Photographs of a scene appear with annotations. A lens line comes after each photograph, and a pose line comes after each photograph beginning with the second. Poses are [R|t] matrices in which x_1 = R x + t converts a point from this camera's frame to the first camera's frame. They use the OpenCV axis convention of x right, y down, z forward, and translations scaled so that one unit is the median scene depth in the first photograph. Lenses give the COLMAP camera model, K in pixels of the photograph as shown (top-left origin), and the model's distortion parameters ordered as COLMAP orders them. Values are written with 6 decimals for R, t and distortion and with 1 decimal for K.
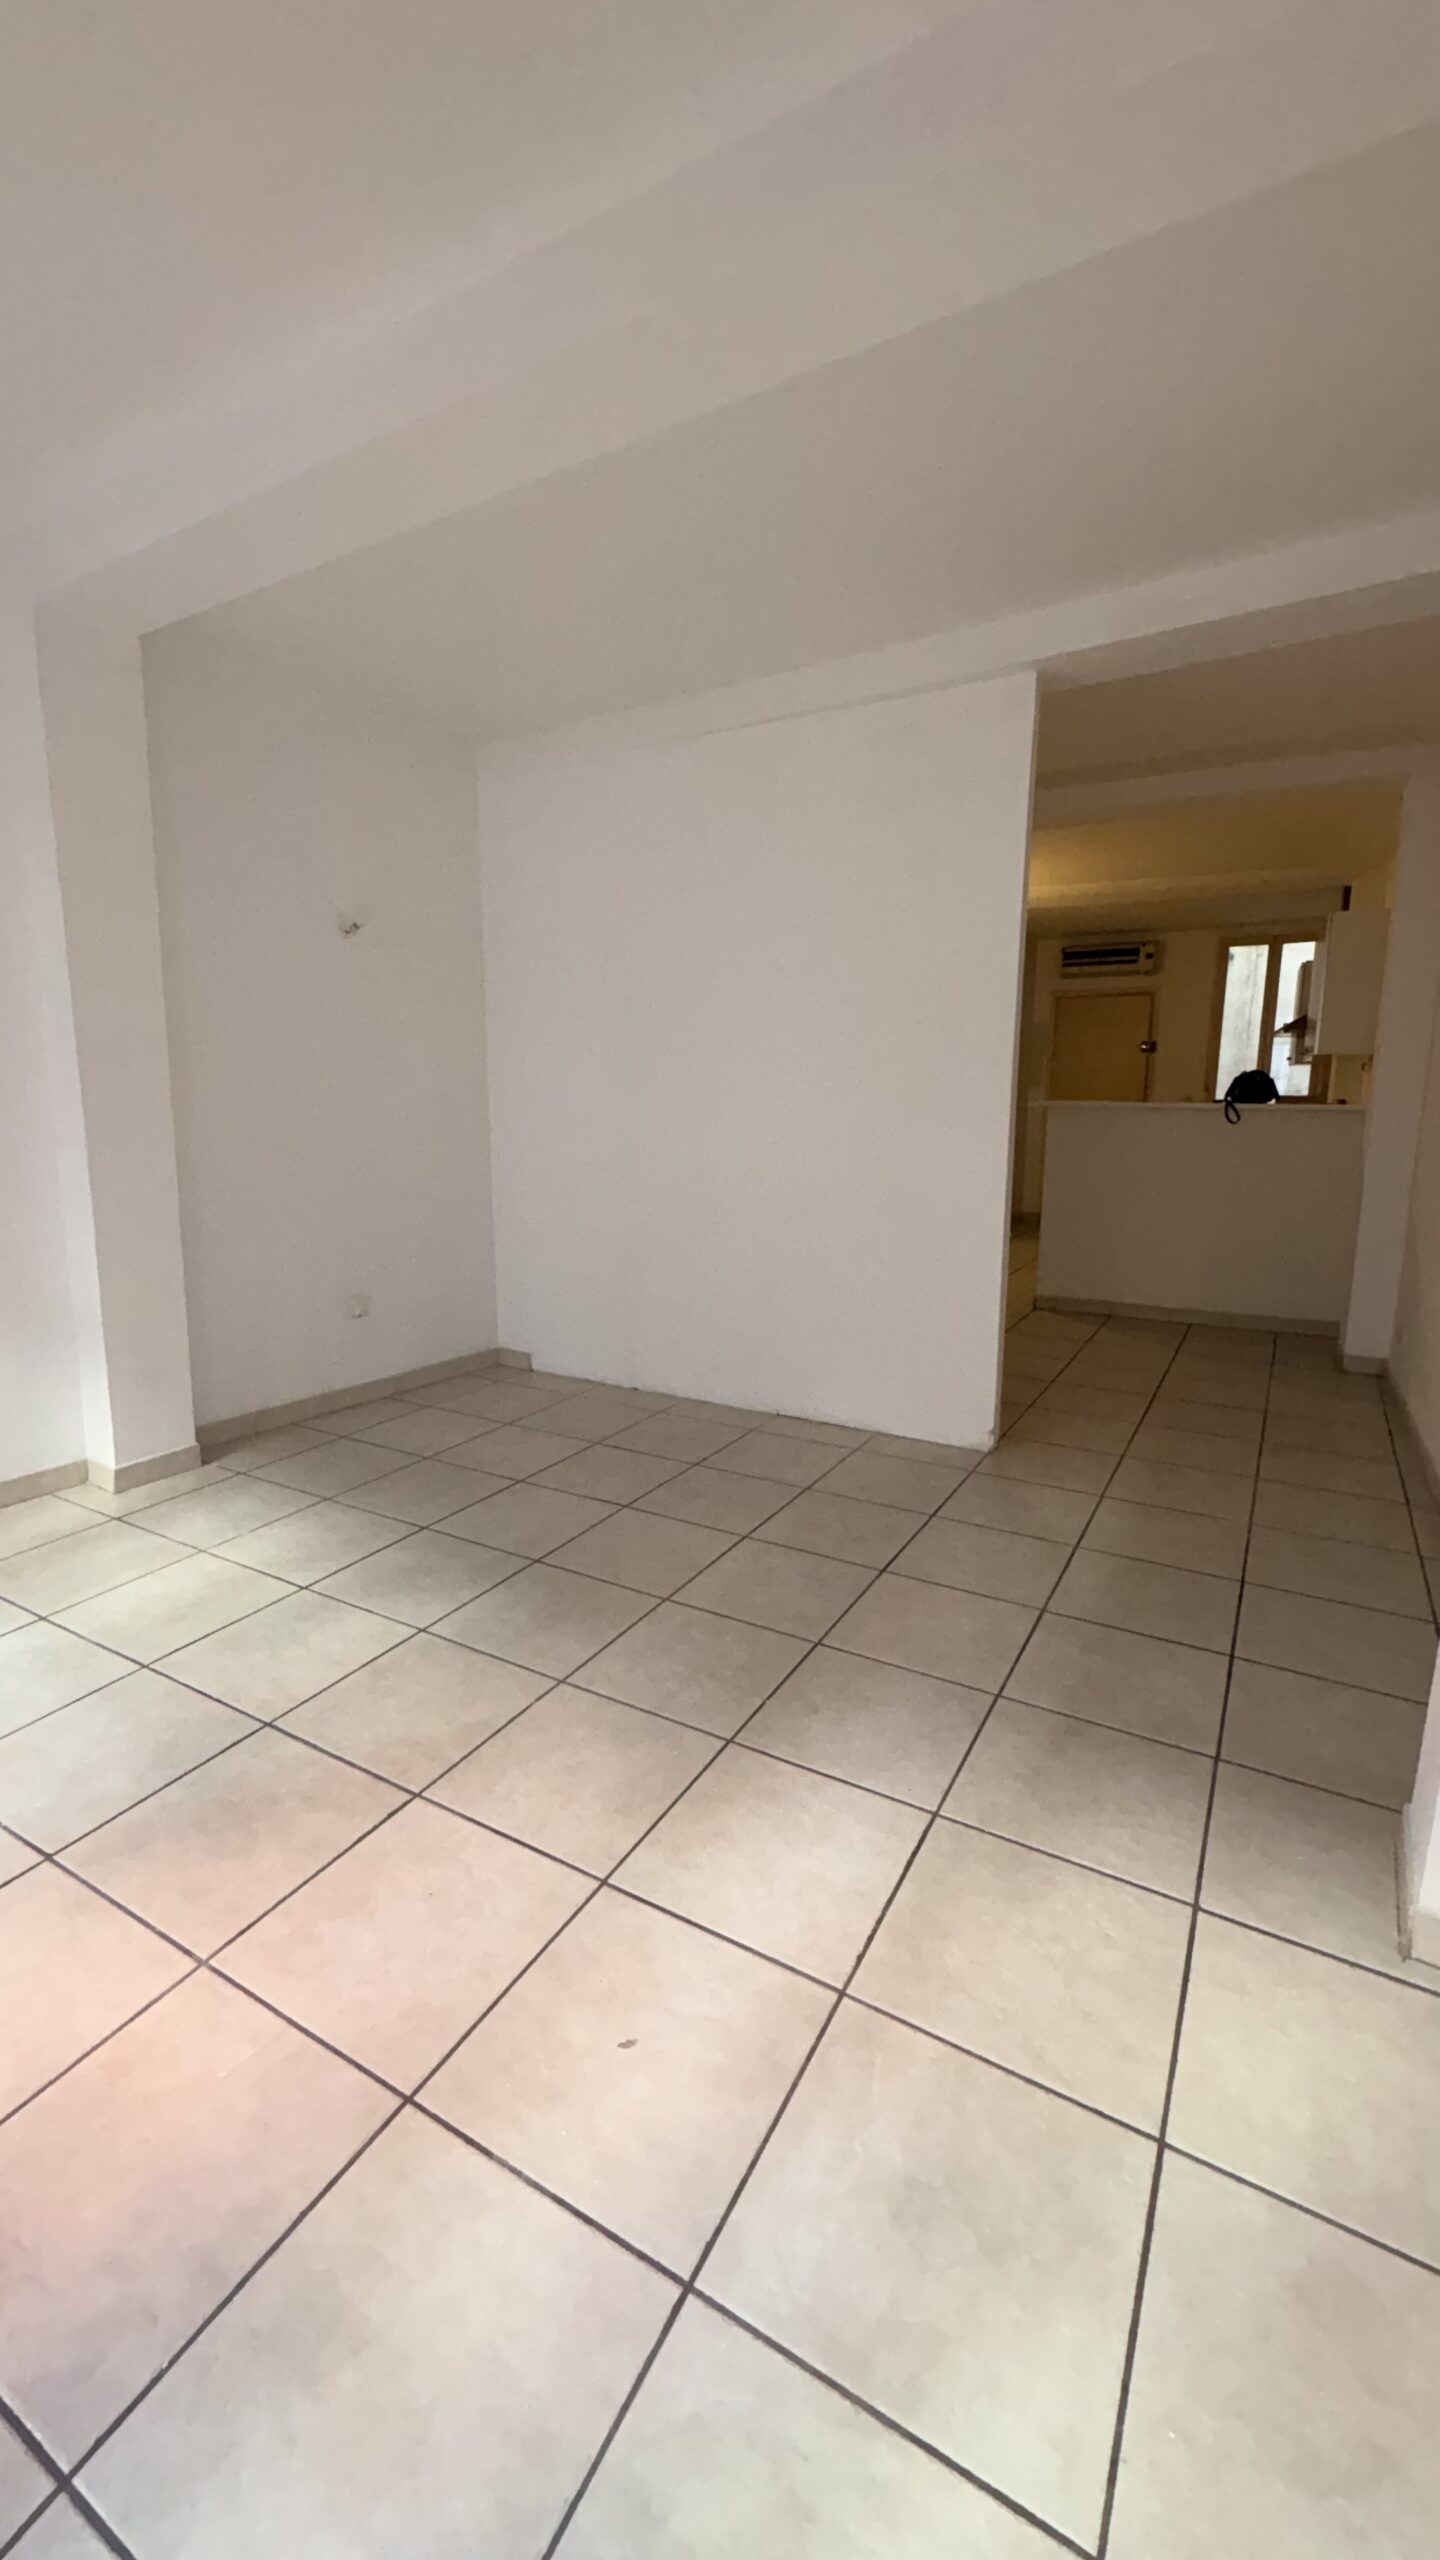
lens RADIAL K [[1019.3, 0, 717.8], [0, 1019.3, 1271.7], [0, 0, 1]] dist [0.002227, -0.000046]
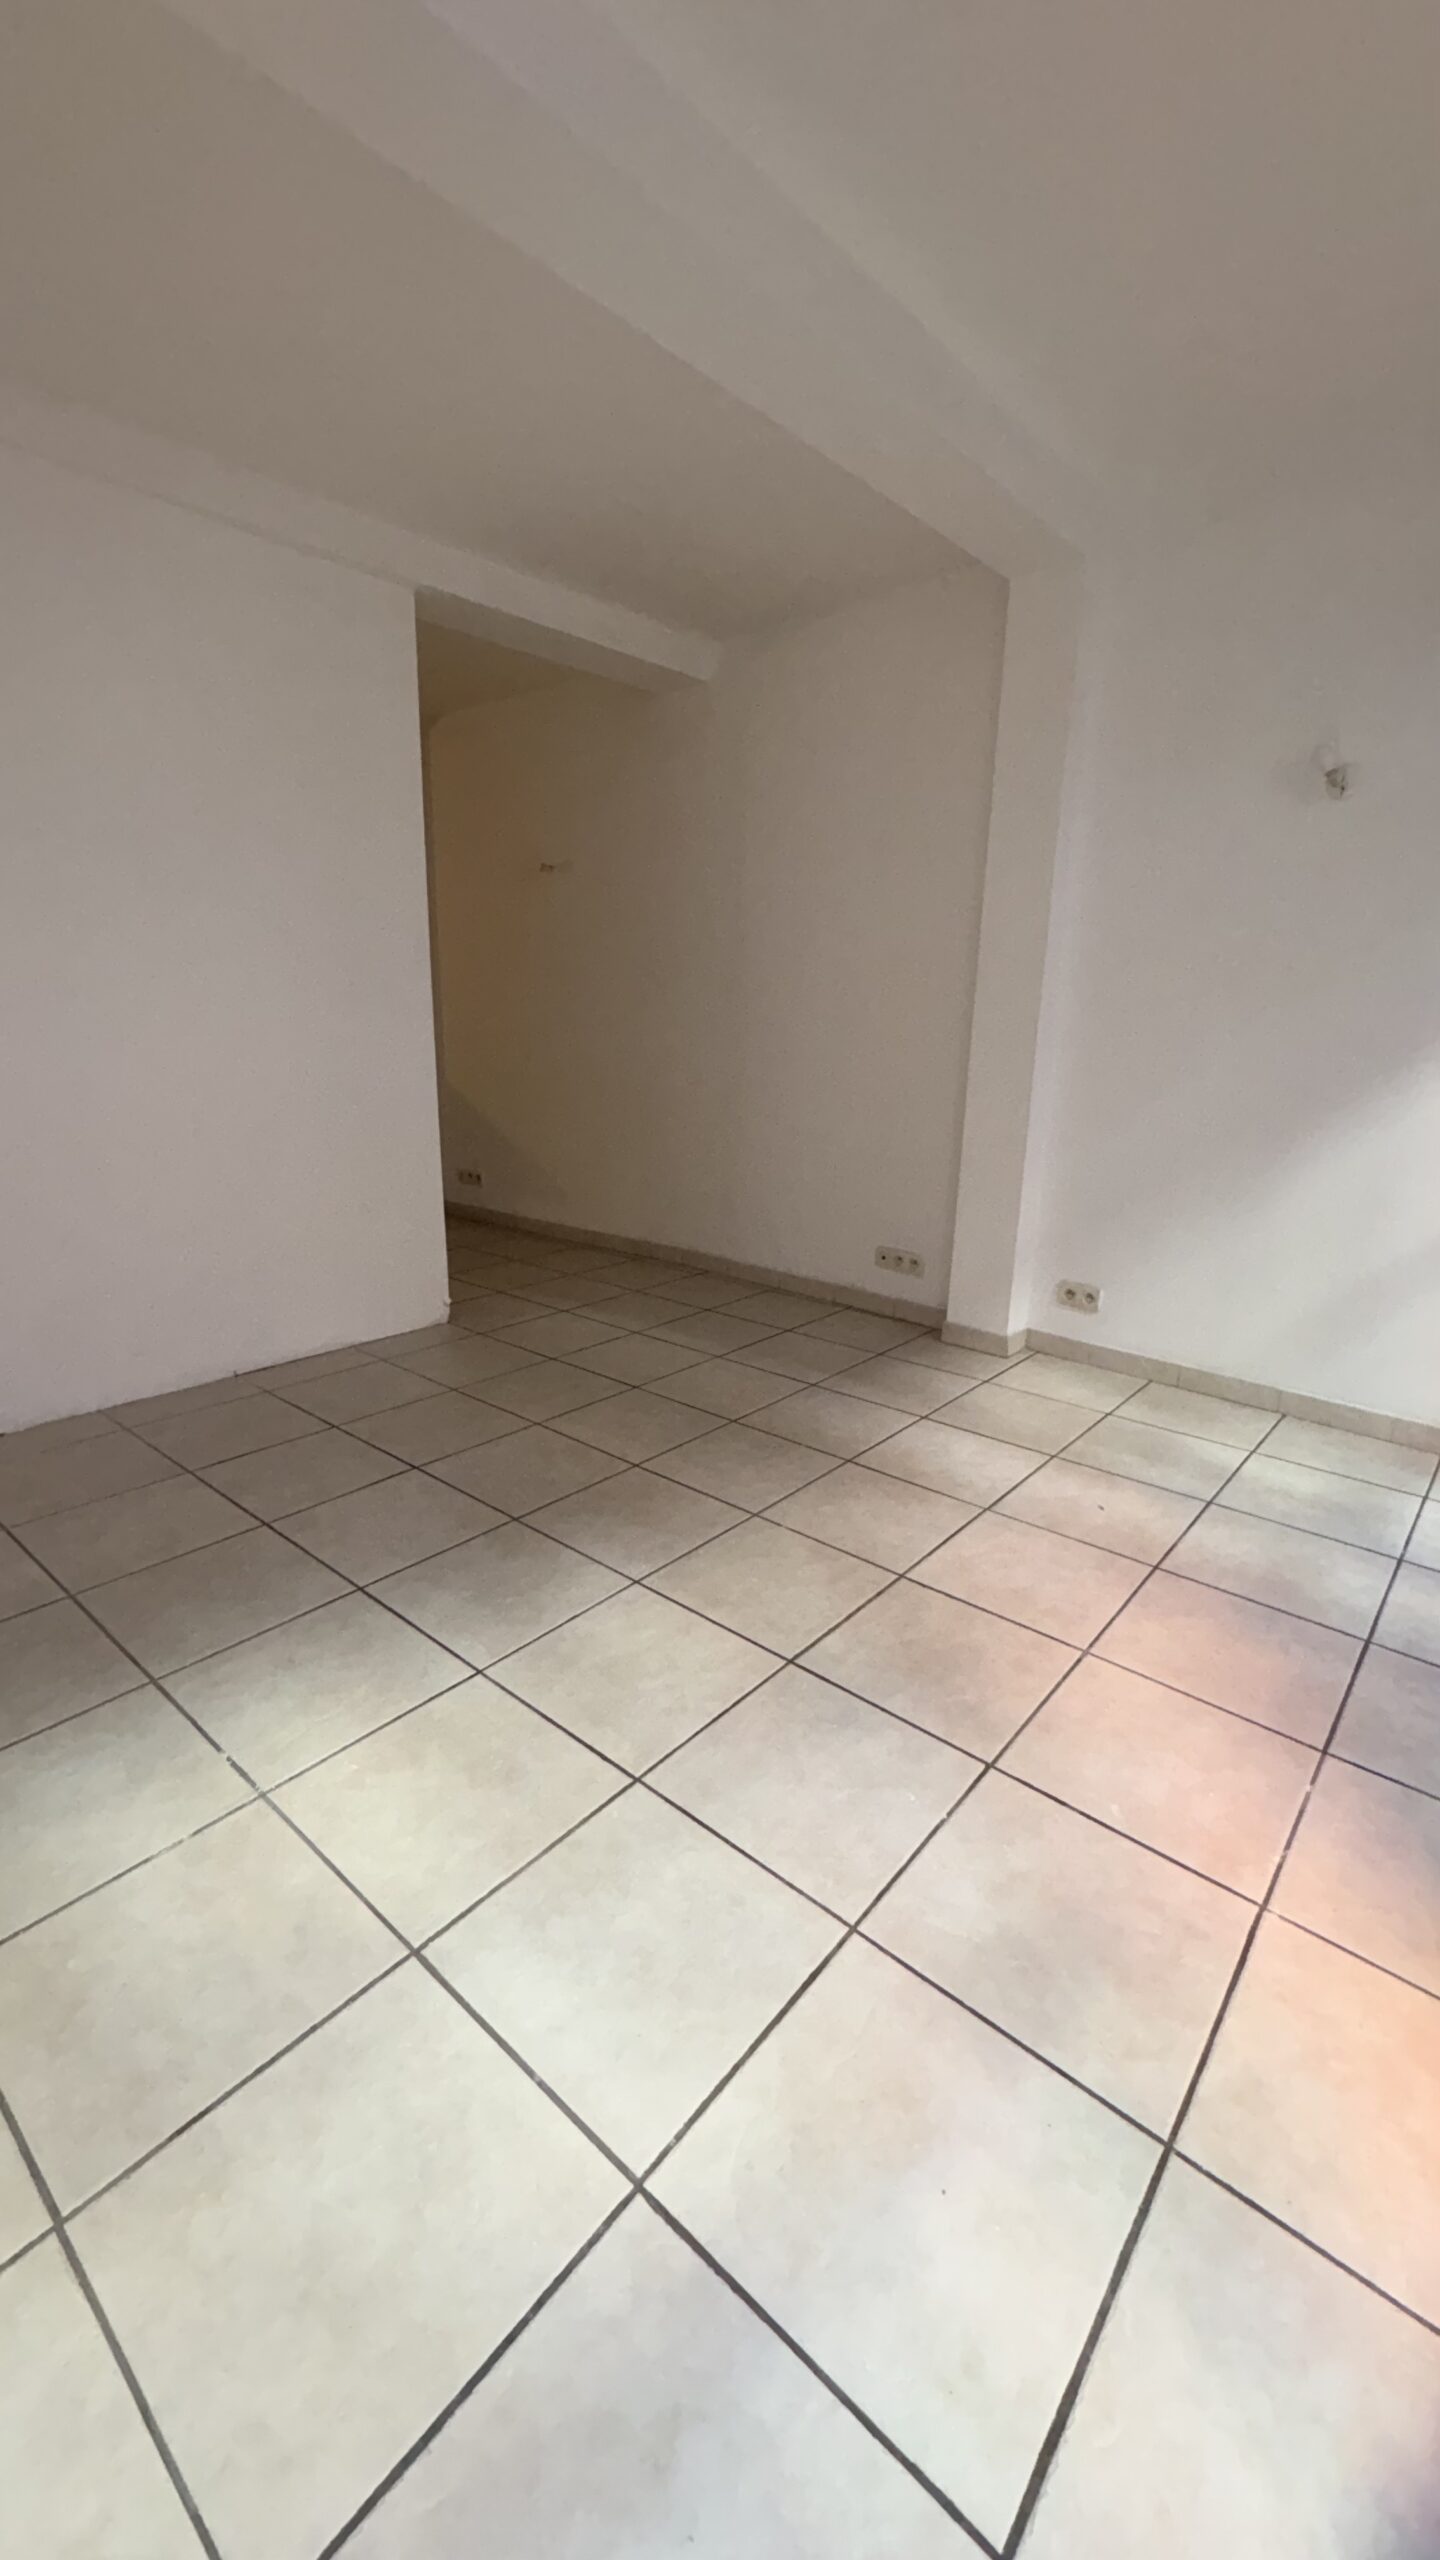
lens RADIAL K [[1019.3, 0, 715.0], [0, 1019.3, 1274.6], [0, 0, 1]] dist [0.002227, -0.000046]
pose [[0.188249, -0.248410, 0.950187, -1.134944], [0.156345, 0.962726, 0.220713, -0.114665], [-0.969597, 0.107008, 0.220070, 0.729029]]
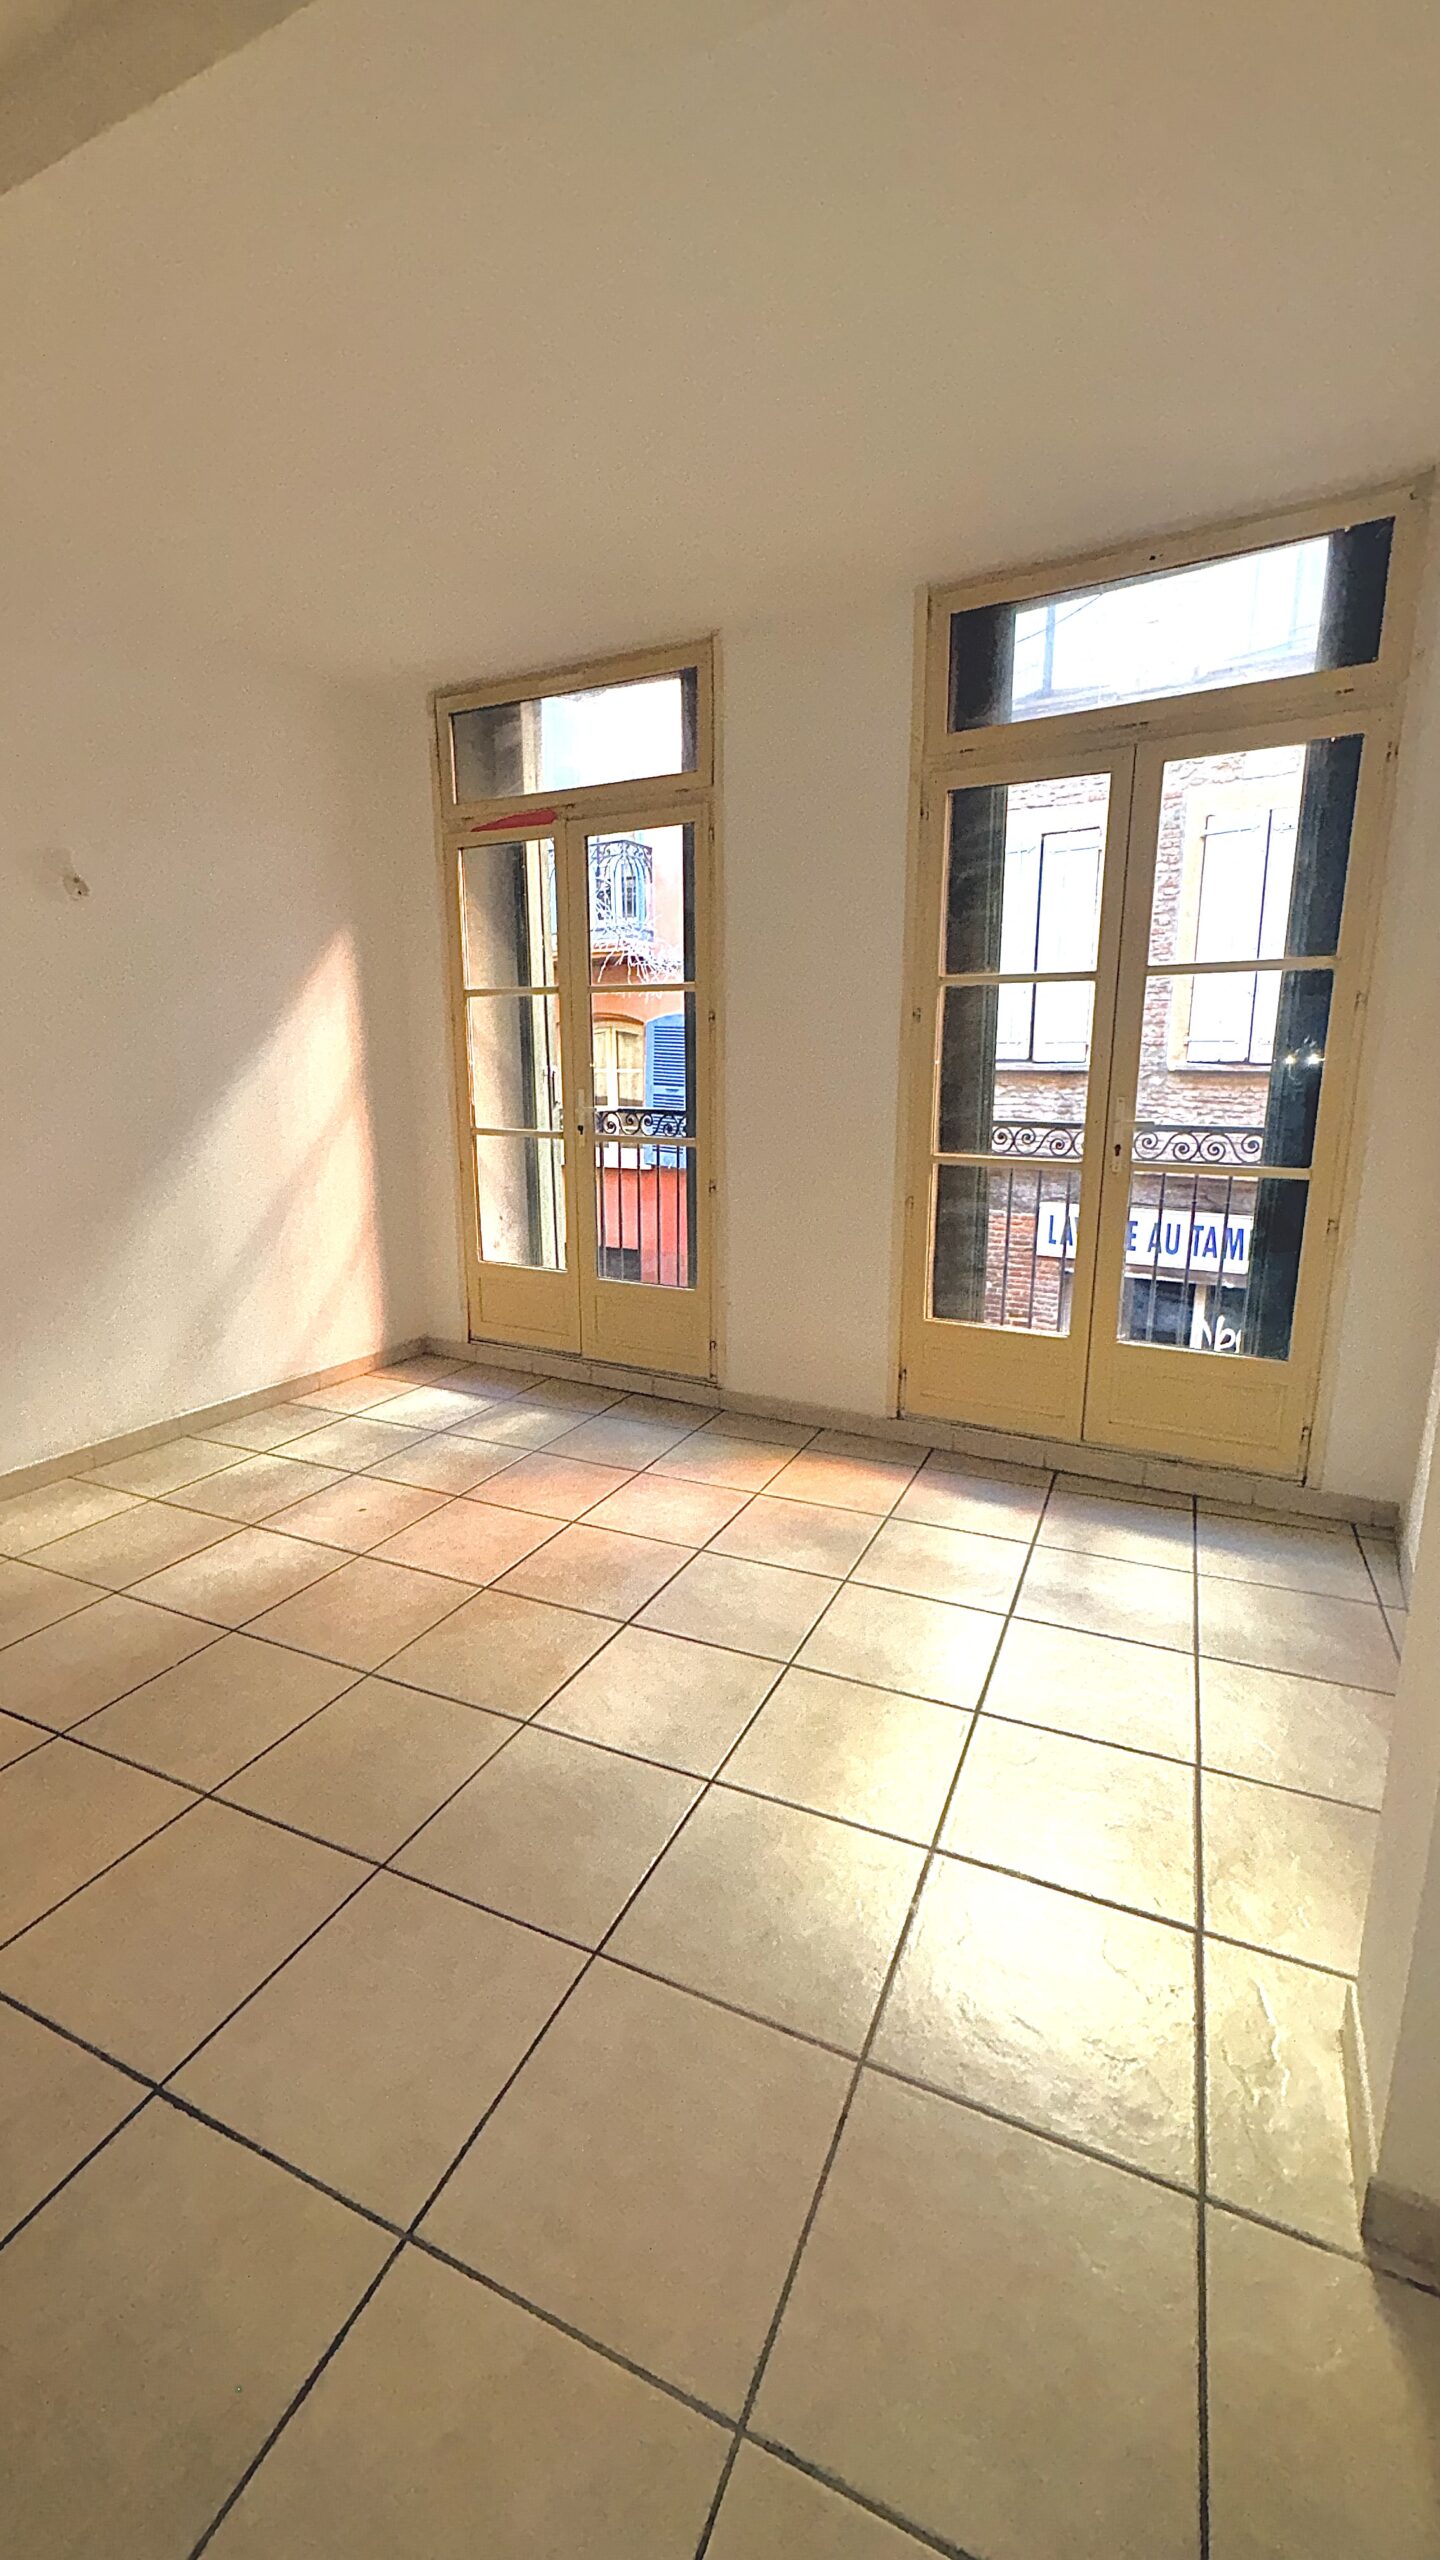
lens RADIAL K [[1019.3, 0, 715.6], [0, 1019.3, 1268.0], [0, 0, 1]] dist [0.002227, -0.000046]
pose [[-0.995309, 0.012440, -0.095946, -0.388462], [-0.023323, 0.931600, 0.362736, -0.341360], [0.093895, 0.363273, -0.926939, 1.754955]]
